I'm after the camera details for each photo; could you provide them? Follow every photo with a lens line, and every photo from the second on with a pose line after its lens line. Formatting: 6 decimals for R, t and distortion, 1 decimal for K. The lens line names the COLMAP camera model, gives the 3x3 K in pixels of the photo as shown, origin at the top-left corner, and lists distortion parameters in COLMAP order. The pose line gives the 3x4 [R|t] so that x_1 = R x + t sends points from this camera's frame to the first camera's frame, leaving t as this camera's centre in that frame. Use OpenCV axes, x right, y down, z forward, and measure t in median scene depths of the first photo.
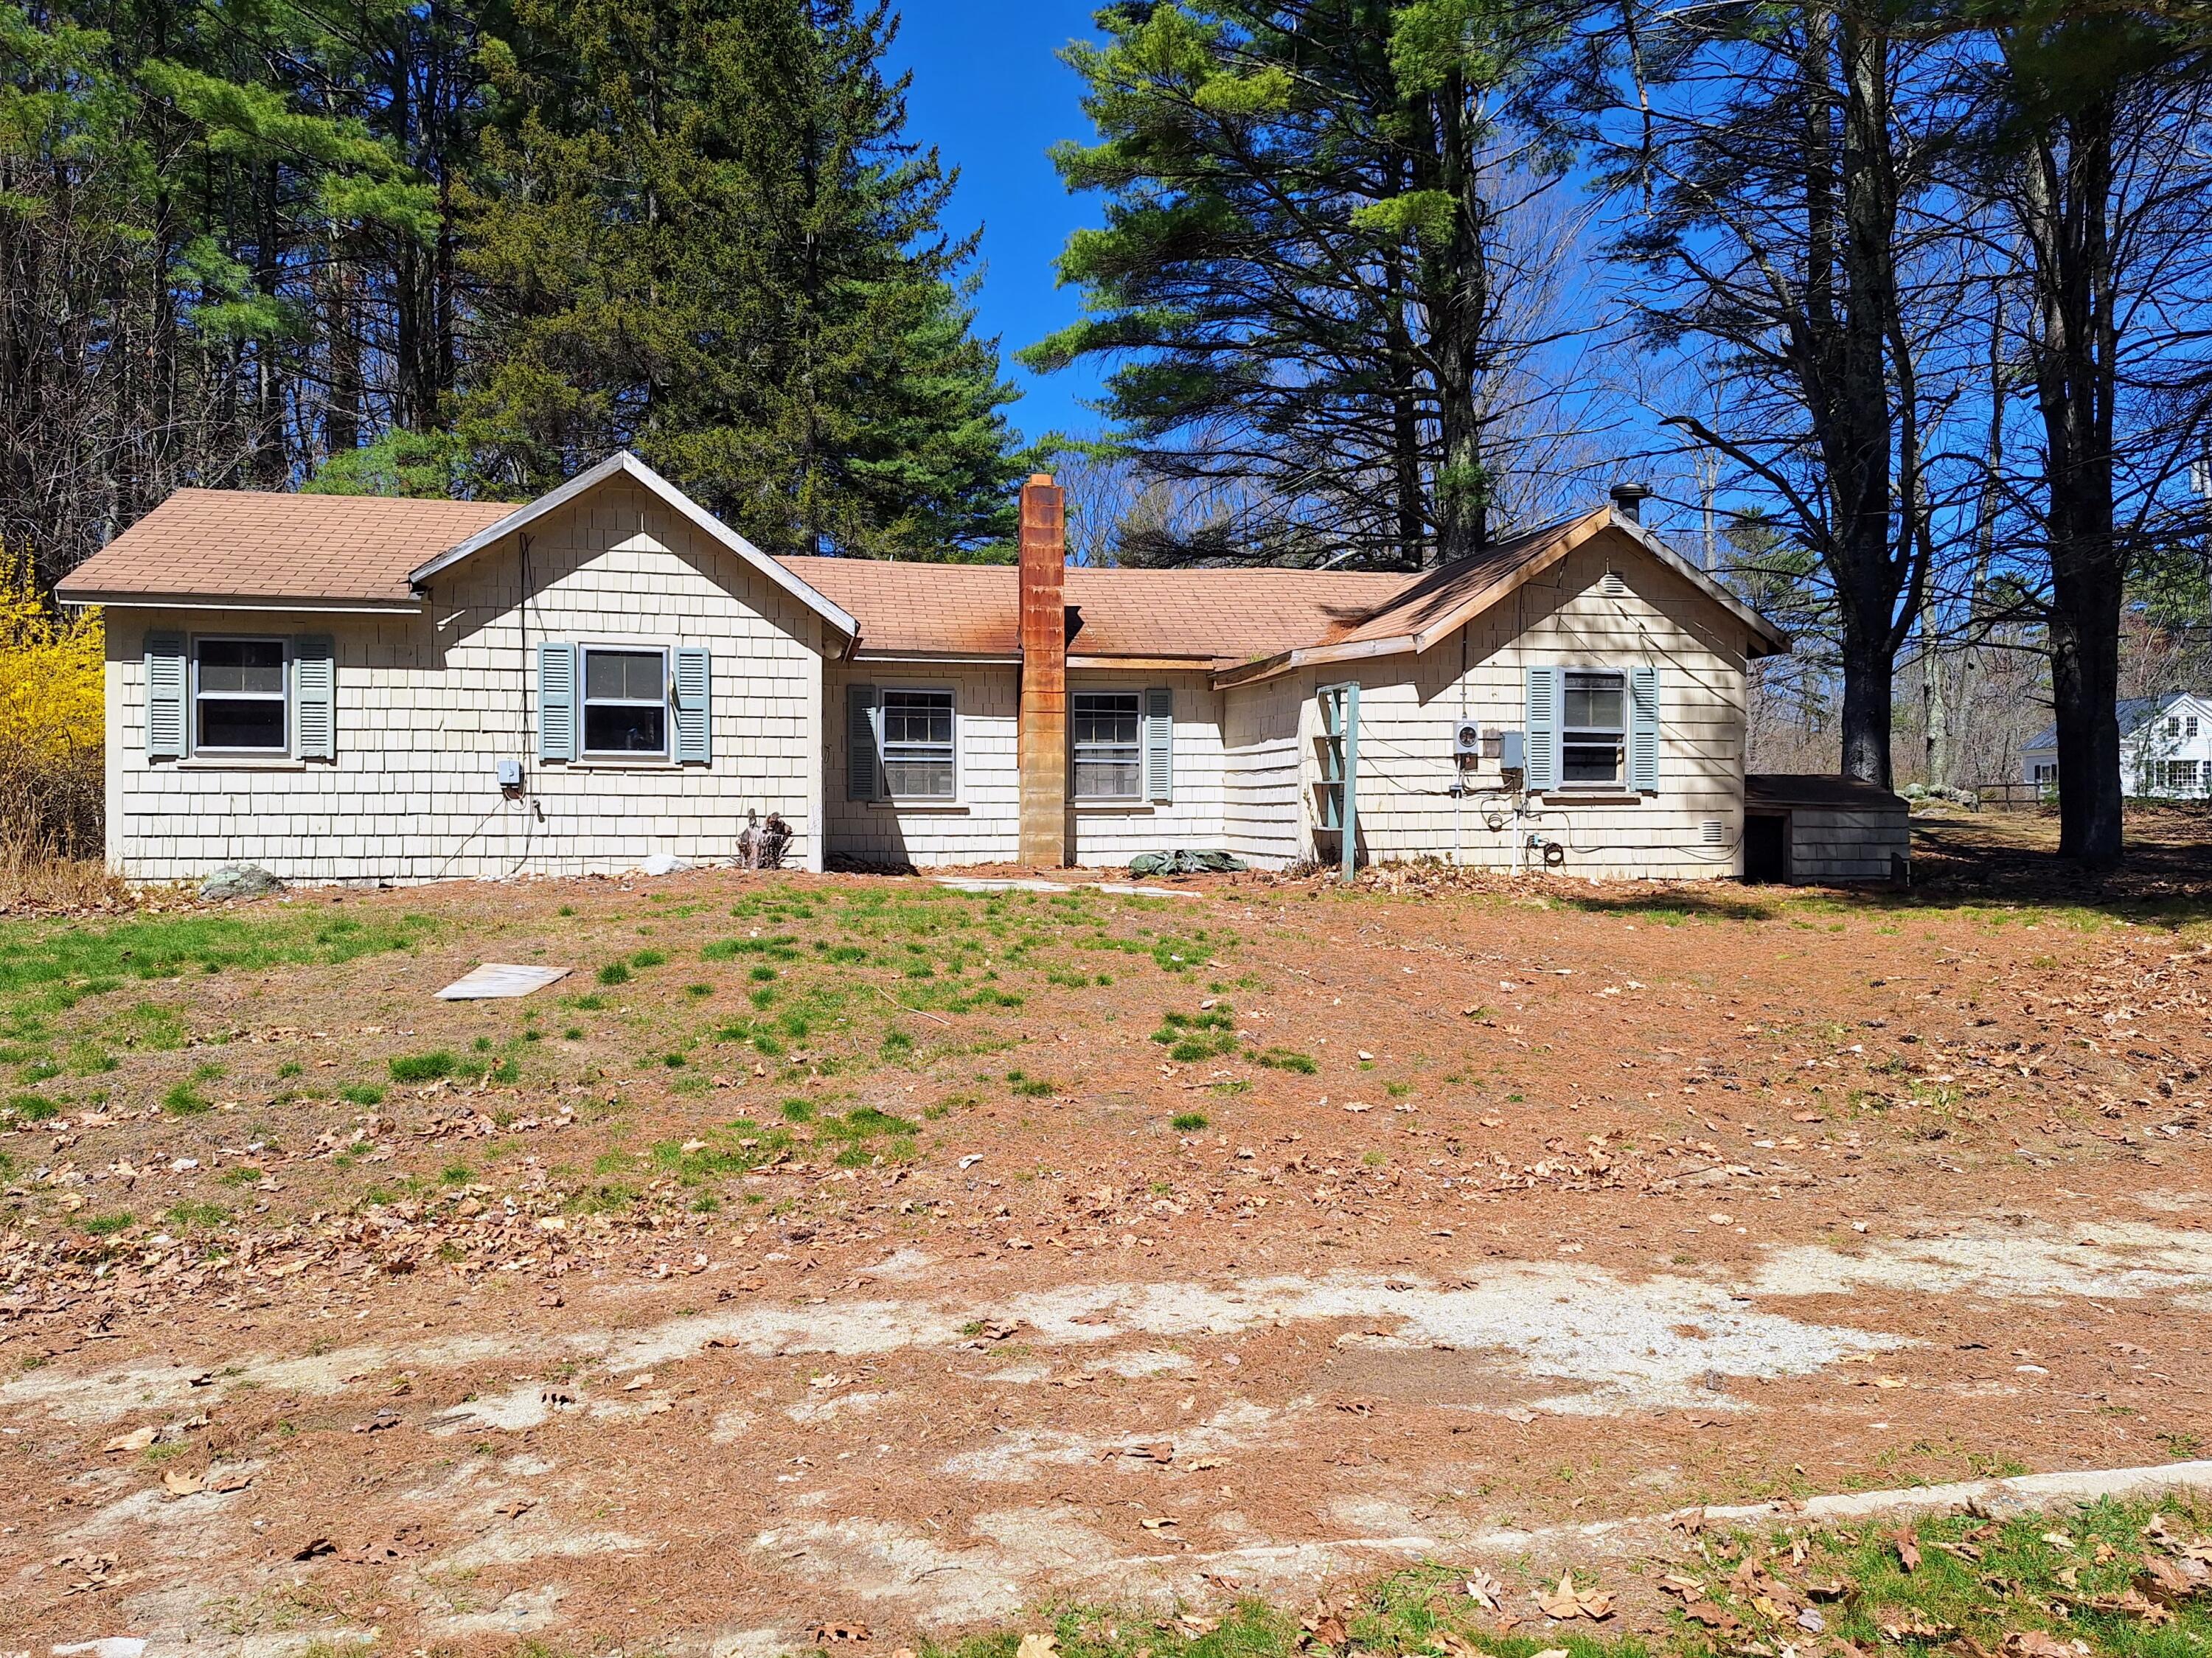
lens RADIAL K [[1616.6, 0, 1117.4], [0, 1616.6, 813.7], [0, 0, 1]] dist [0.116170, -0.169919]
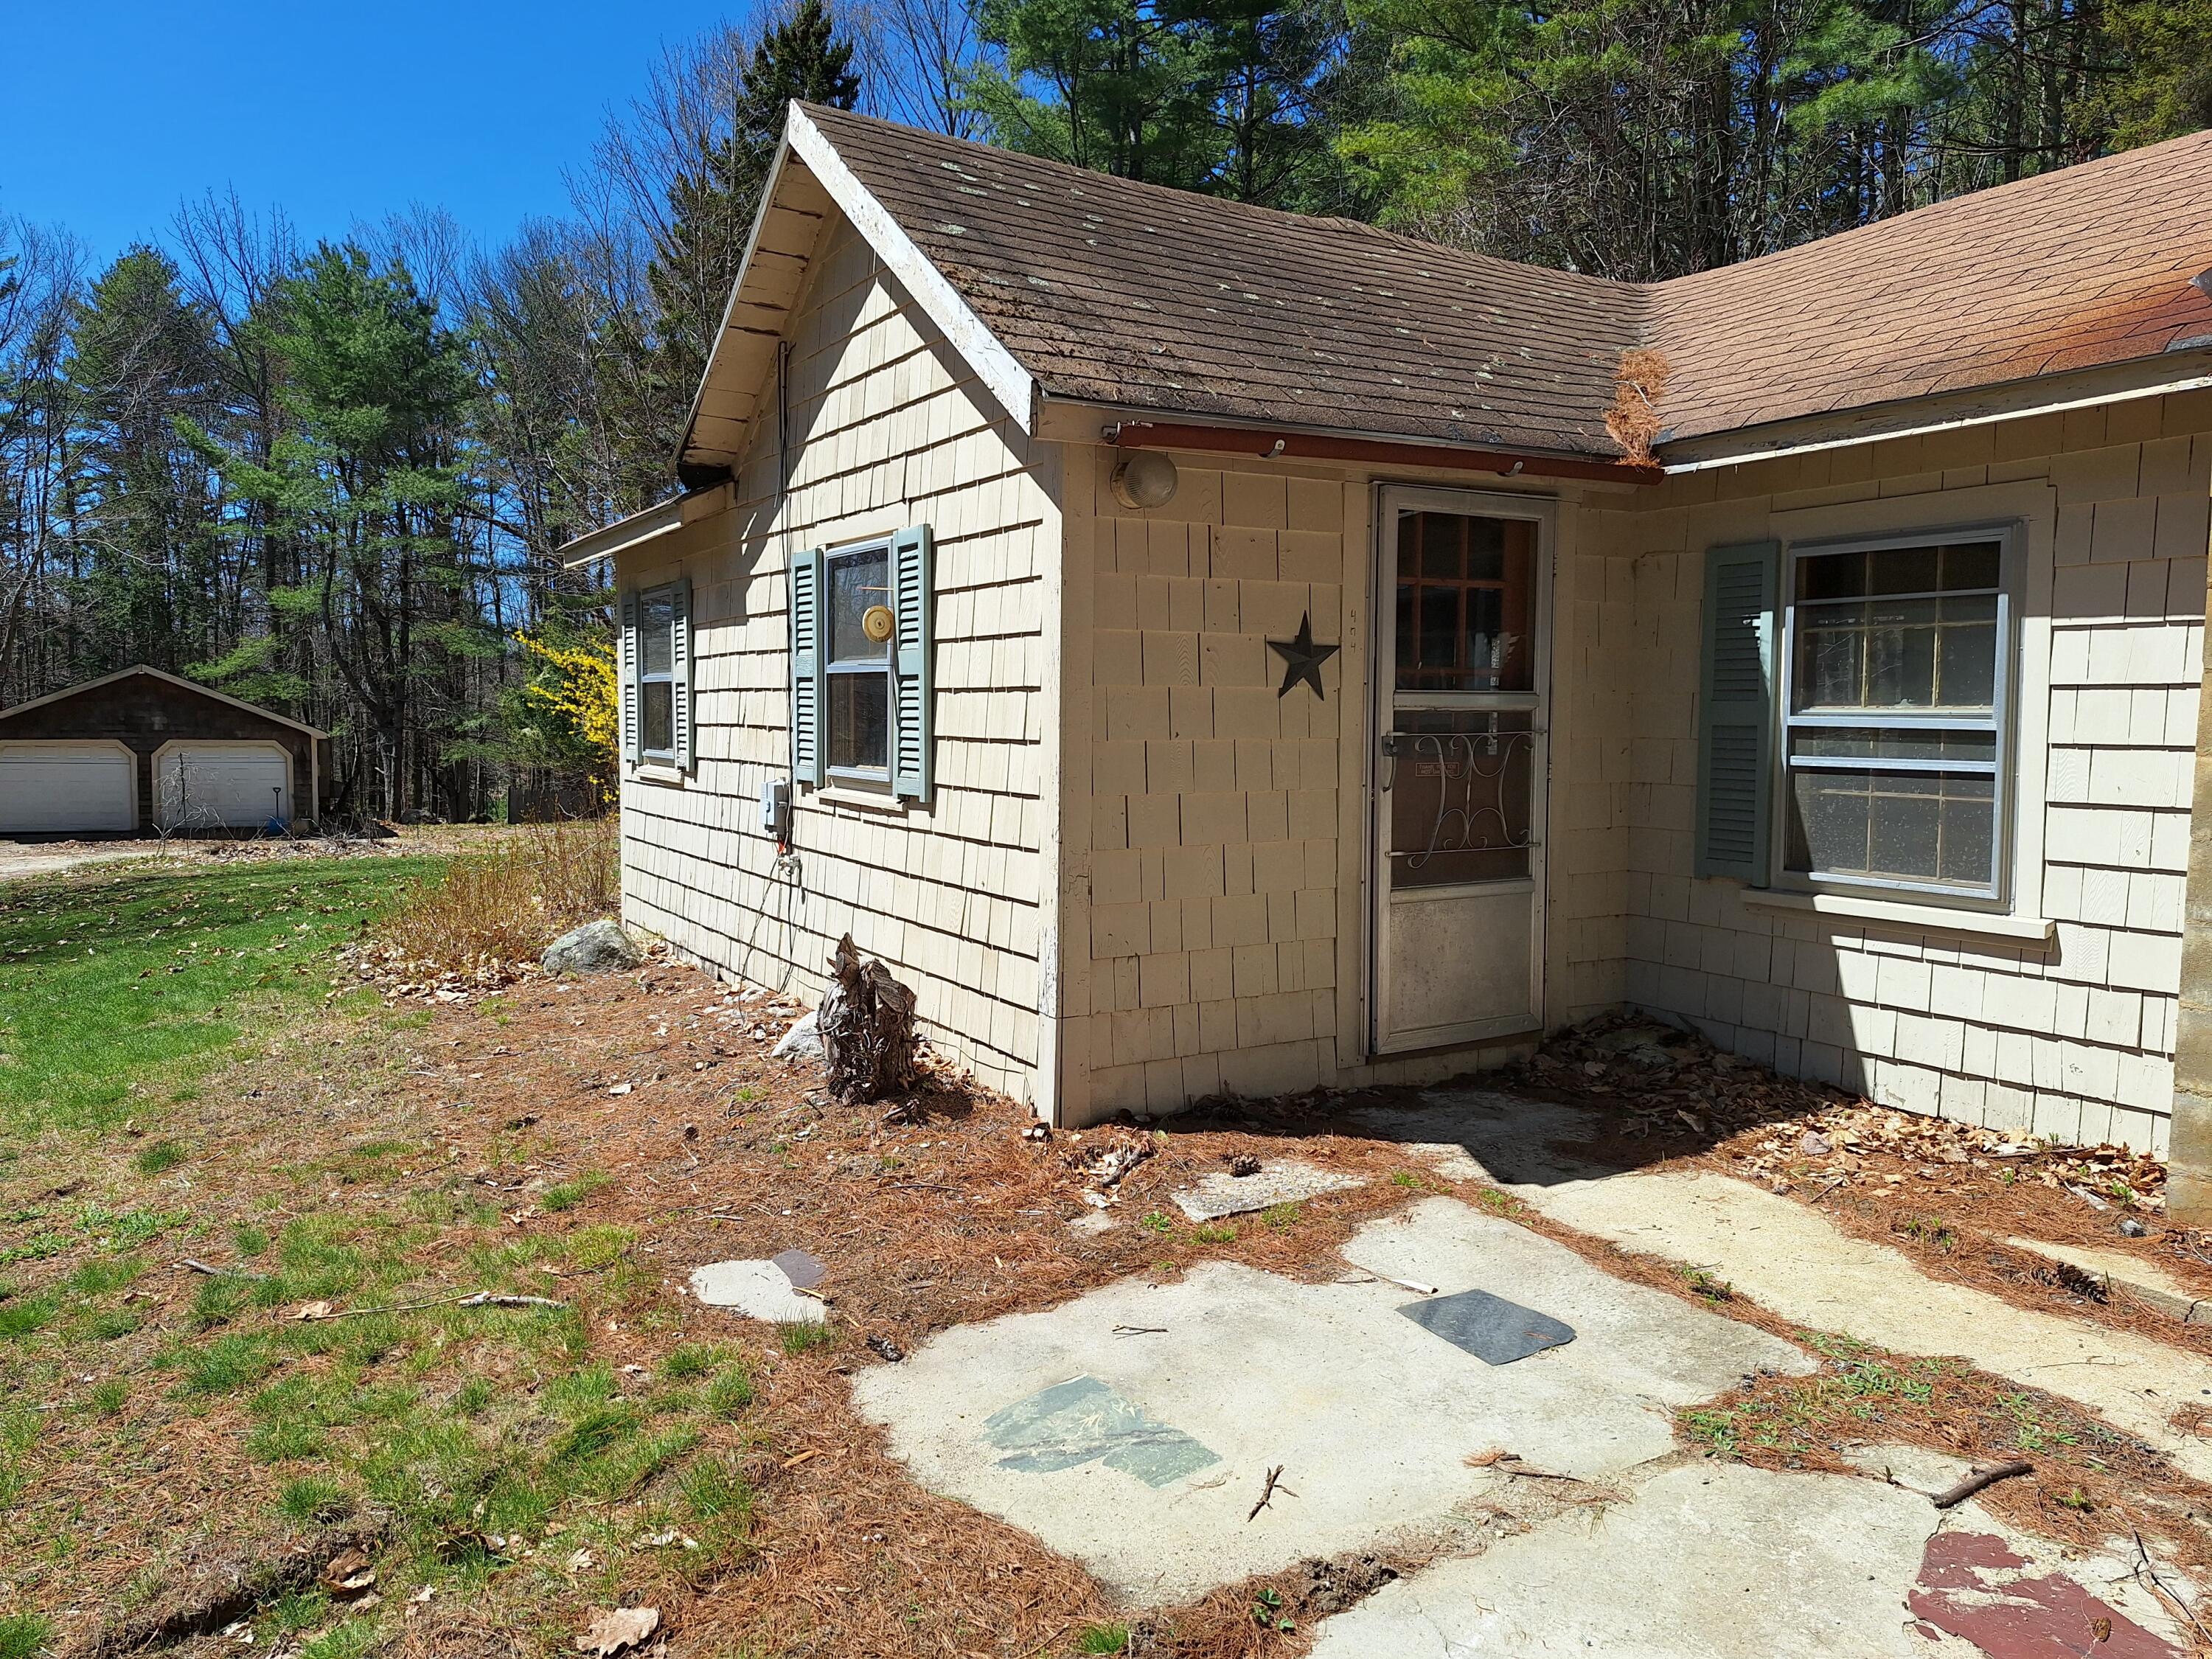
lens RADIAL K [[1616.7, 0, 1117.4], [0, 1616.7, 814.2], [0, 0, 1]] dist [0.116170, -0.169919]
pose [[0.298456, 0.061914, -0.952413, 0.159622], [0.005804, 0.997757, 0.066681, -0.055075], [0.954406, -0.025429, 0.297427, 0.911025]]
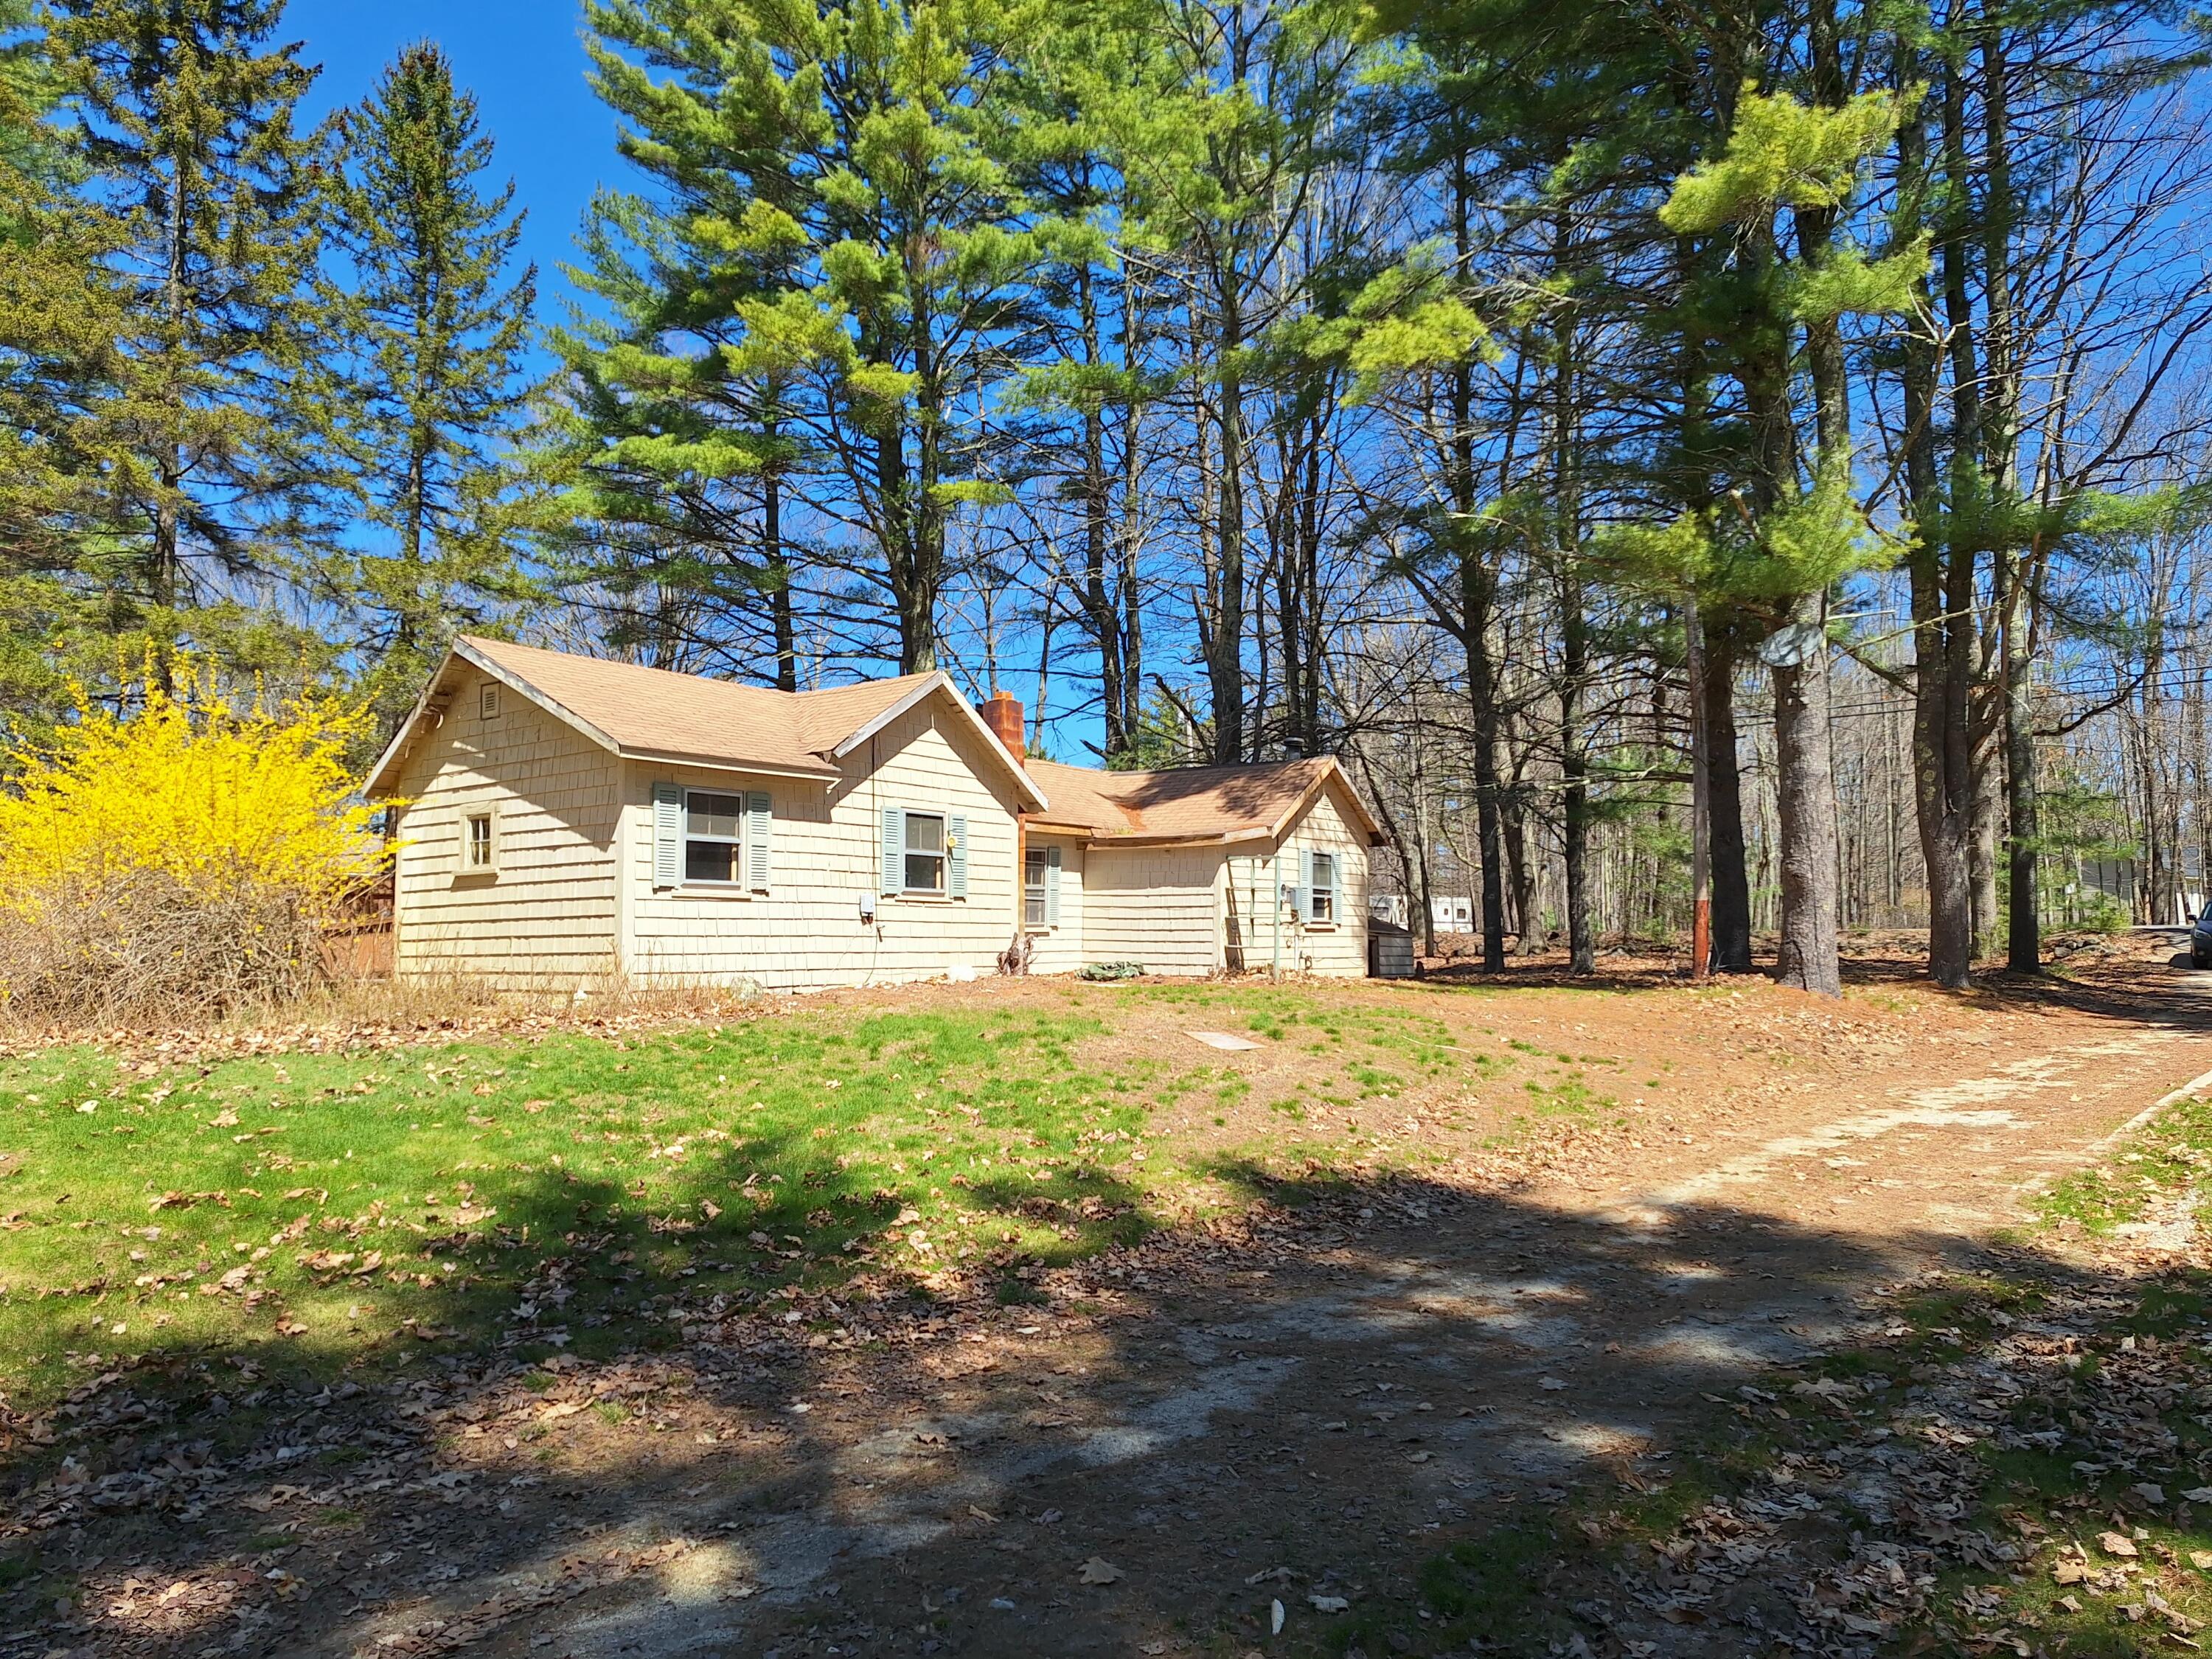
lens RADIAL K [[1498.5, 0, 1128.7], [0, 1498.5, 813.7], [0, 0, 1]] dist [0.116460, -0.183062]
pose [[0.760058, 0.062562, 0.646837, -0.952614], [-0.025757, 0.997473, -0.066211, -0.022050], [-0.649344, 0.033664, 0.759749, -0.047503]]
